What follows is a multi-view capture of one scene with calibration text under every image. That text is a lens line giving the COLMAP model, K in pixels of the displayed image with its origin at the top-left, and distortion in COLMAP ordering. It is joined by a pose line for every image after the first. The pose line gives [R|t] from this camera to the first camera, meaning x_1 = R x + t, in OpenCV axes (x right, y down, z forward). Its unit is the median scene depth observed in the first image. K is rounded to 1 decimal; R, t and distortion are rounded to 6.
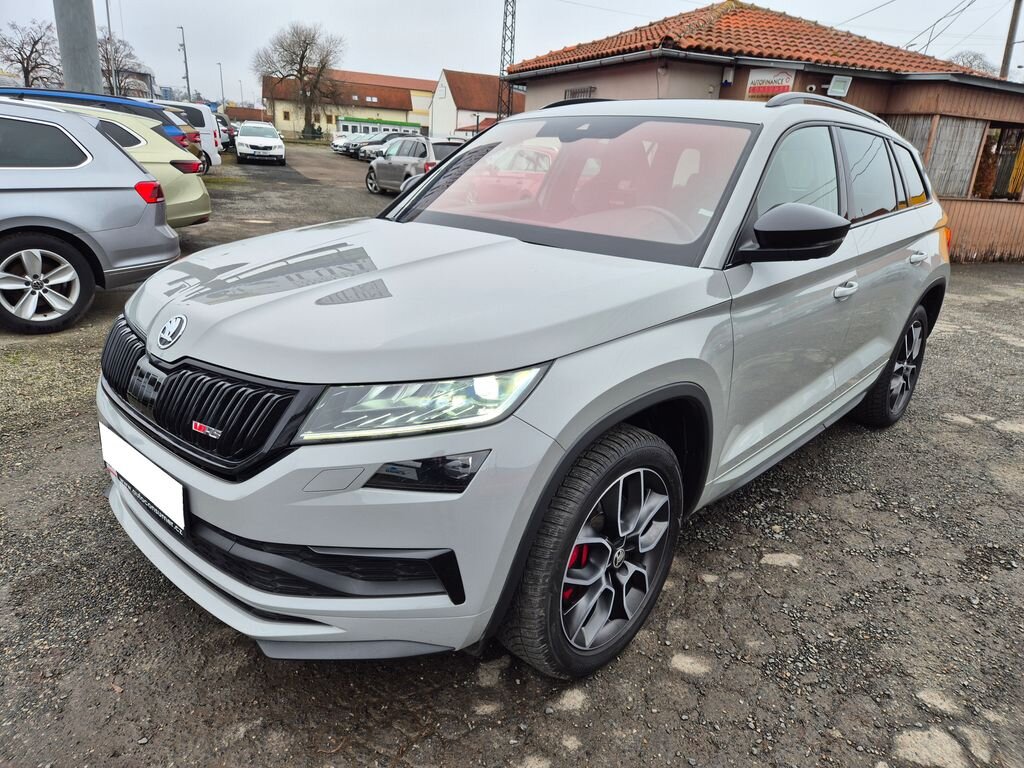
lens RADIAL K [[668.8, 0, 512.0], [0, 668.8, 384.0], [0, 0, 1]] dist [0.044937, -0.020256]
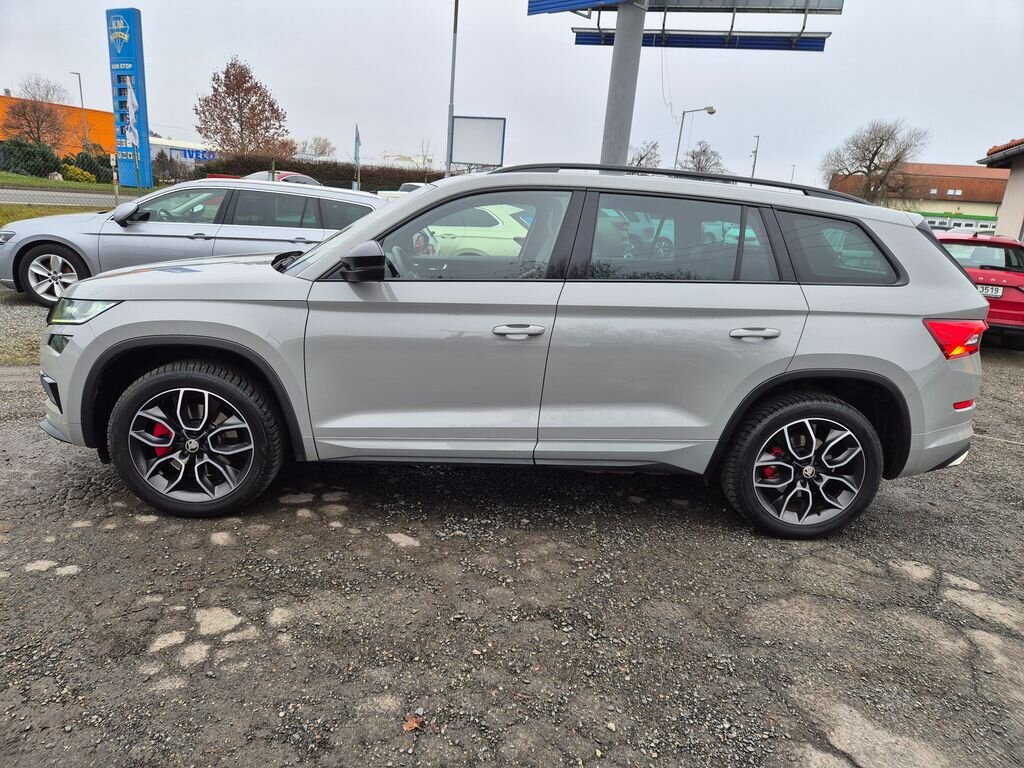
lens RADIAL K [[676.7, 0, 512.0], [0, 676.7, 384.0], [0, 0, 1]] dist [0.054438, -0.042614]
pose [[0.719709, 0.167767, -0.673701, 0.327478], [-0.255081, 0.966395, -0.031847, -0.003813], [0.645718, 0.194769, 0.738318, 0.050158]]
